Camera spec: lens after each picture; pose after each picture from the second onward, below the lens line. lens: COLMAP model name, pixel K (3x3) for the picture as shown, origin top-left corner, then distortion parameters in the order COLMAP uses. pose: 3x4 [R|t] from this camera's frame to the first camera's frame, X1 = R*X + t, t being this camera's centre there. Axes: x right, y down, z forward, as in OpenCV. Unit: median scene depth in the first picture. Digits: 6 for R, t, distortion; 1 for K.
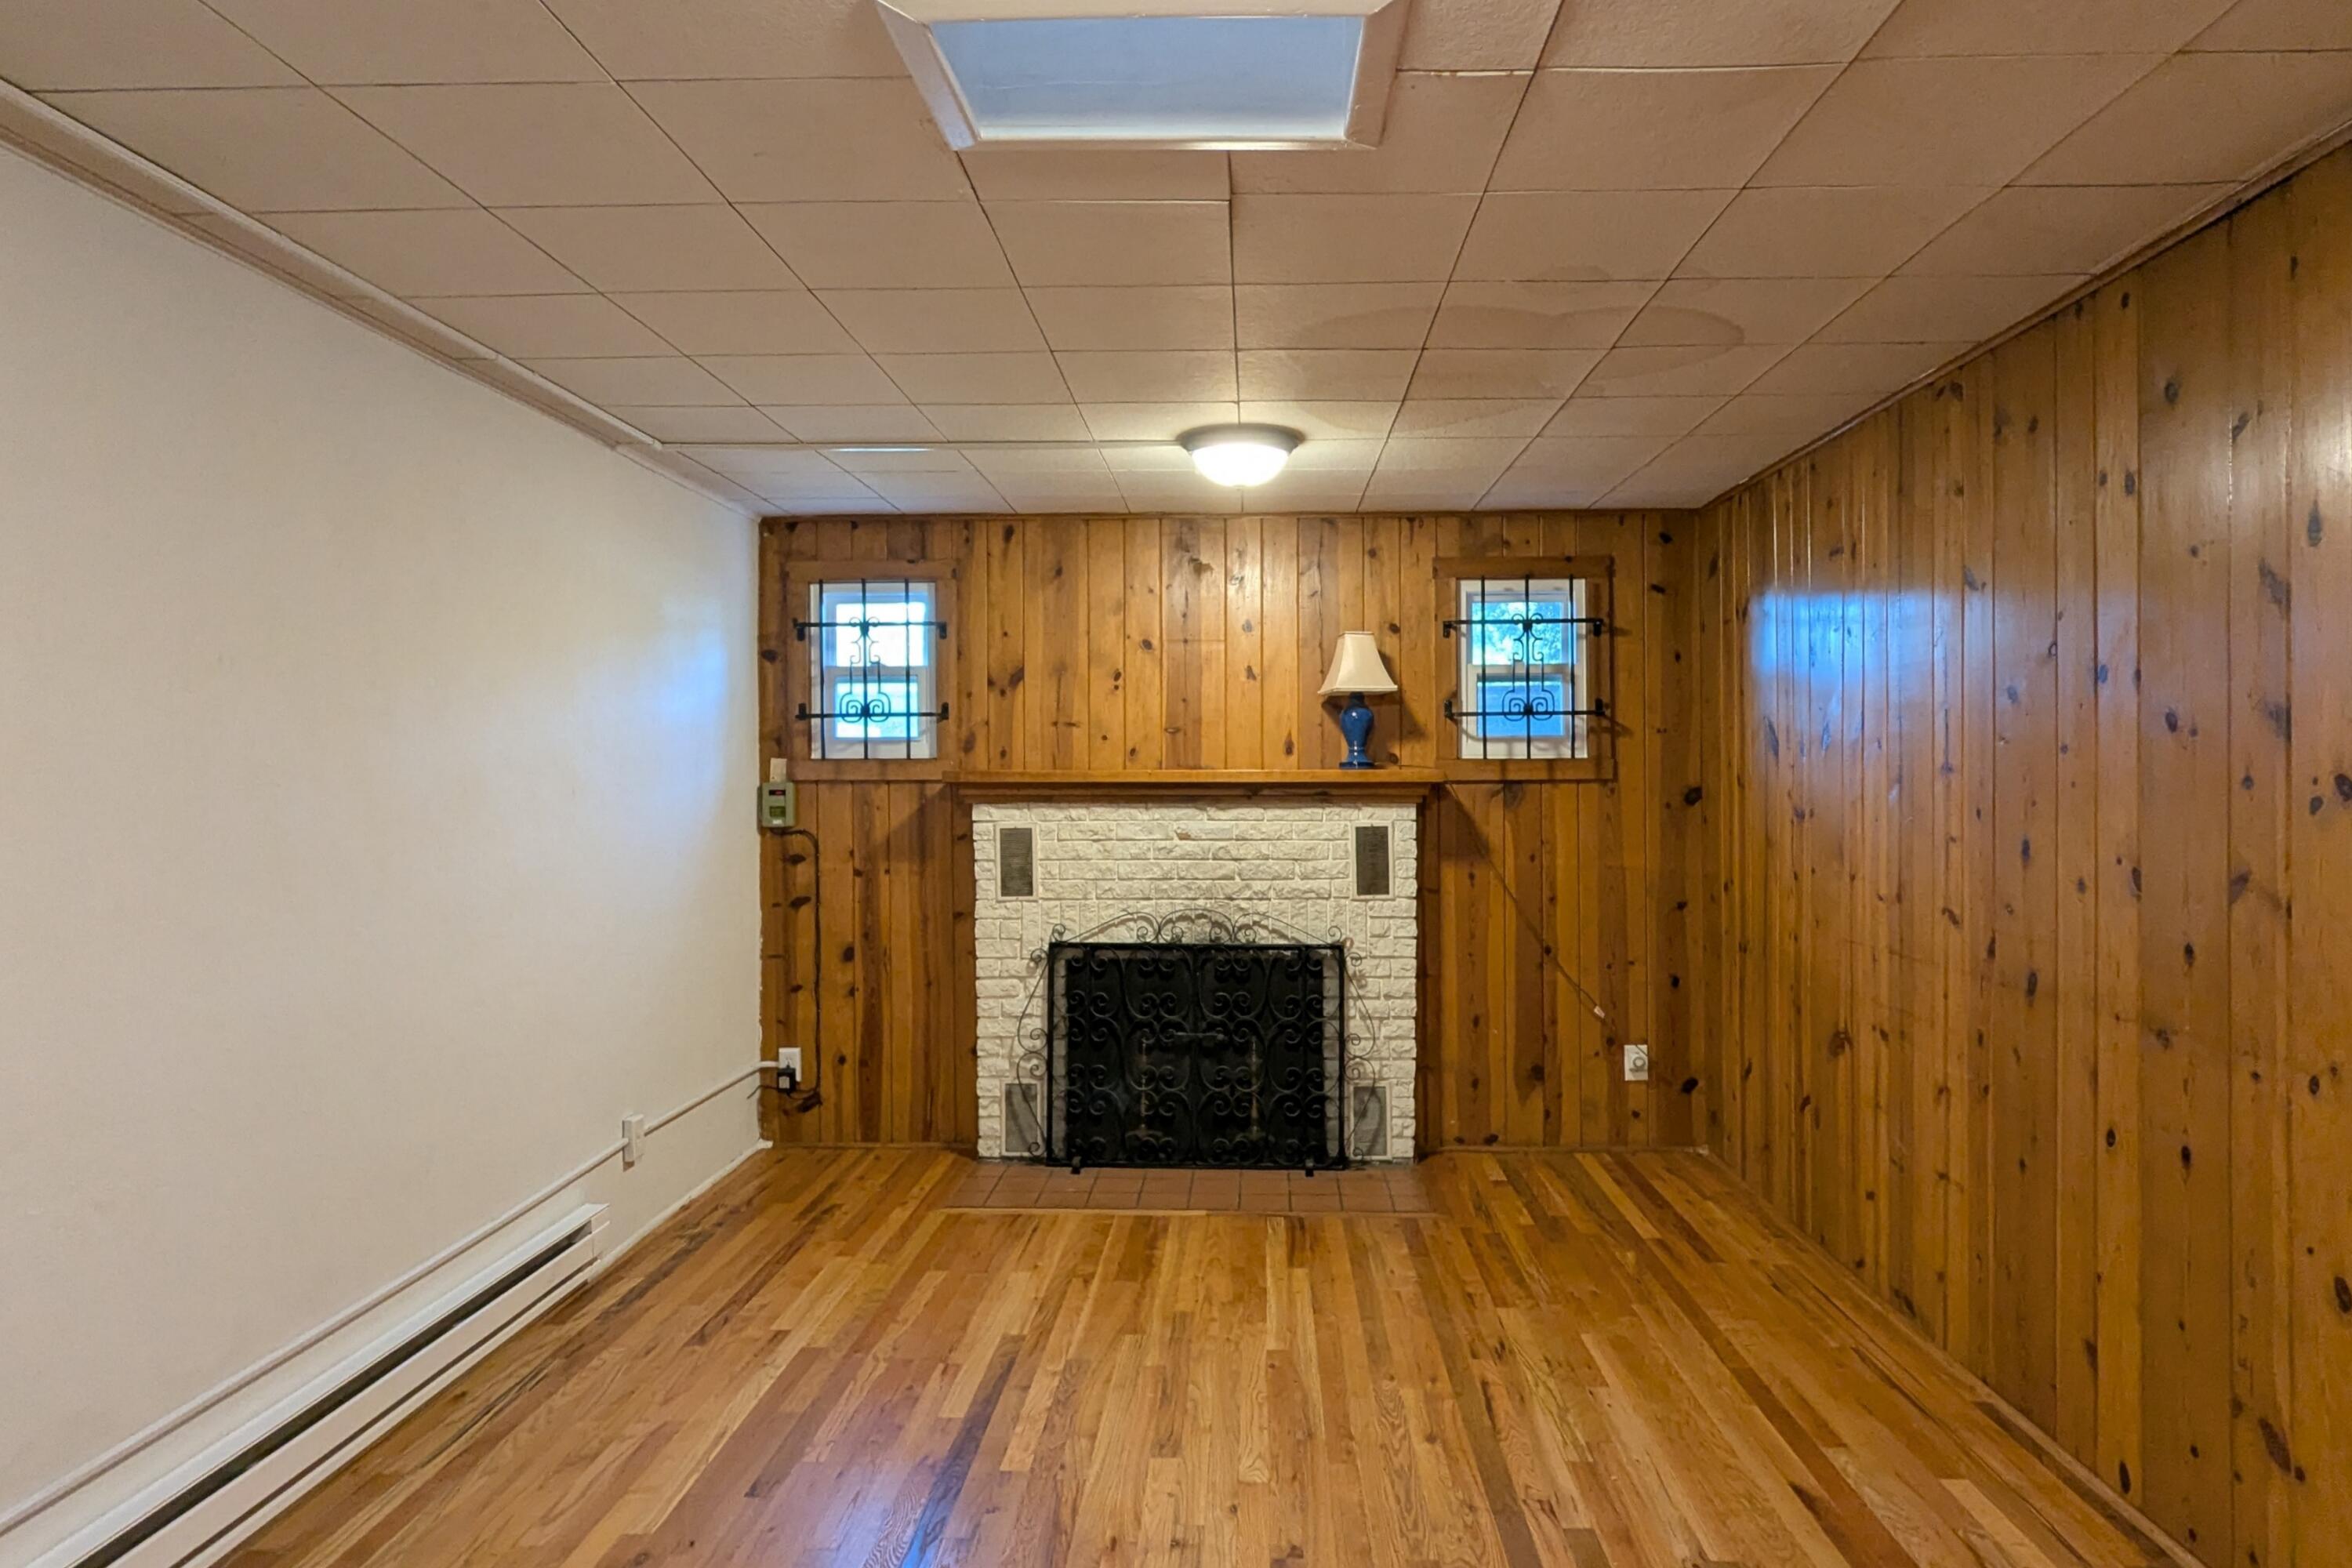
lens RADIAL K [[1267.1, 0, 1177.5], [0, 1267.1, 774.5], [0, 0, 1]] dist [-0.006928, 0.000934]
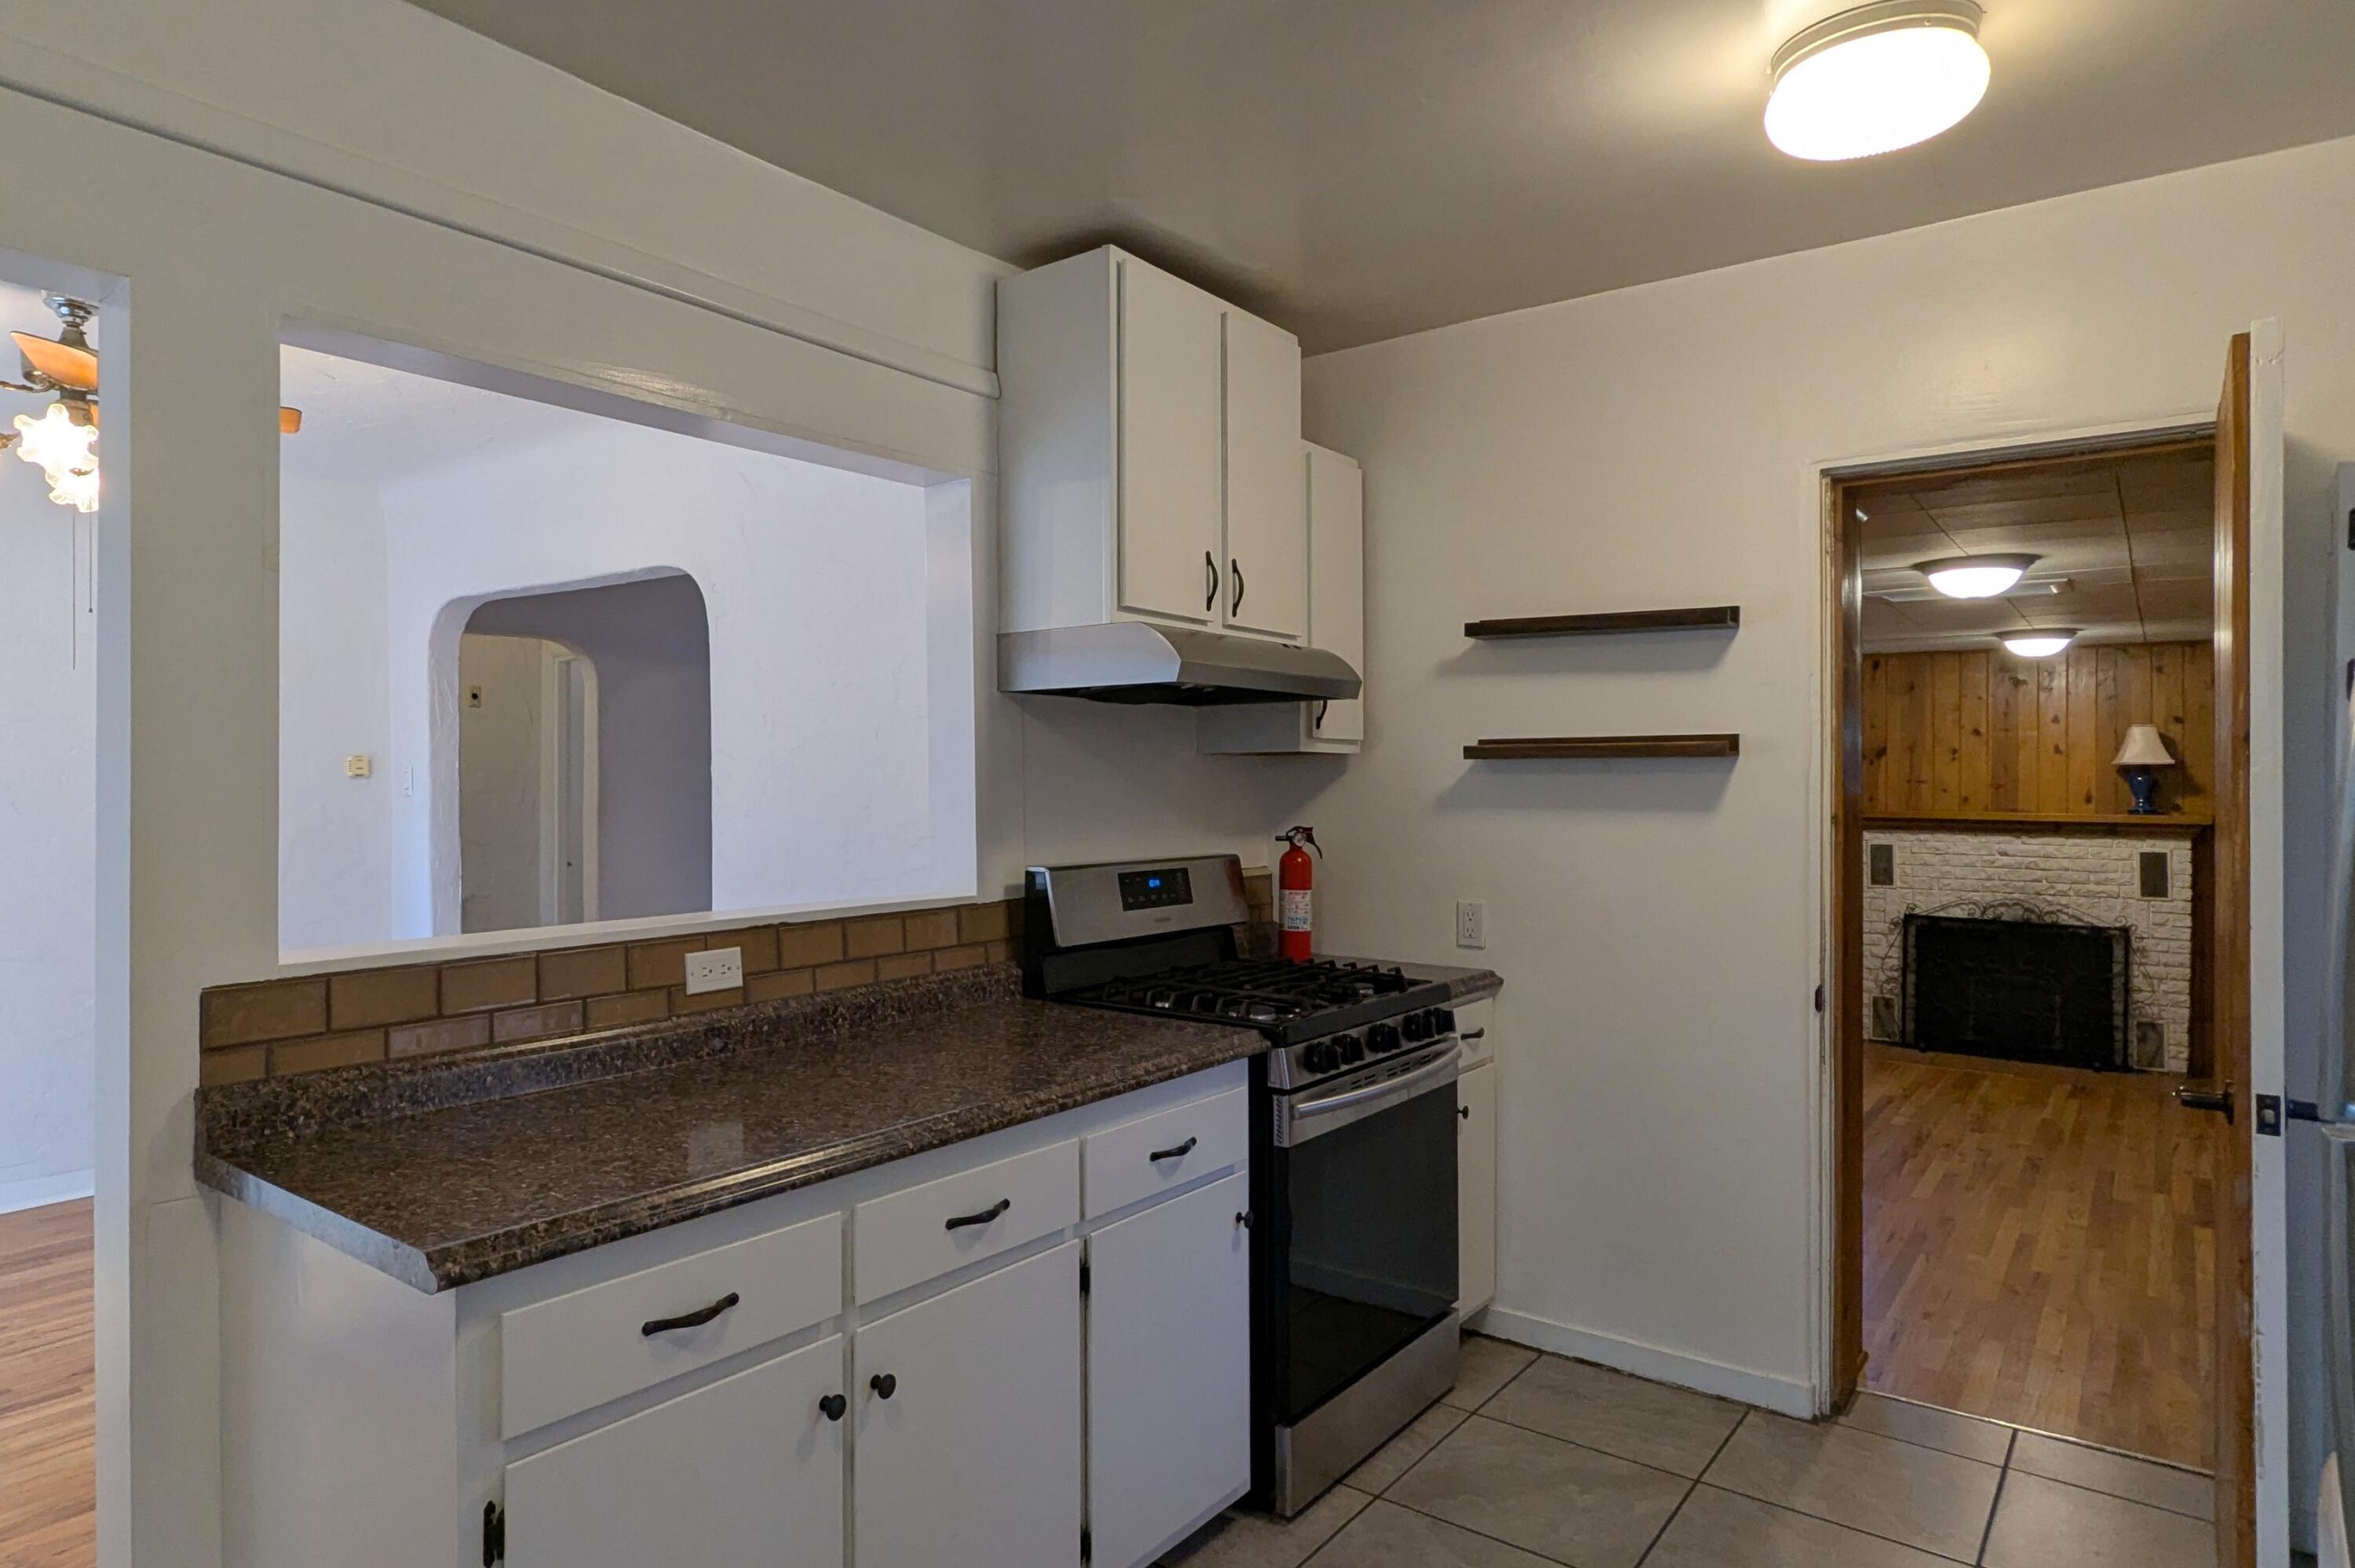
lens RADIAL K [[1268.6, 0, 1101.7], [0, 1268.6, 772.2], [0, 0, 1]] dist [-0.006928, 0.000934]
pose [[0.800235, 0.004805, -0.599667, 0.051215], [-0.006294, 0.999980, -0.000387, -0.046443], [0.599653, 0.004084, 0.800250, -0.966086]]
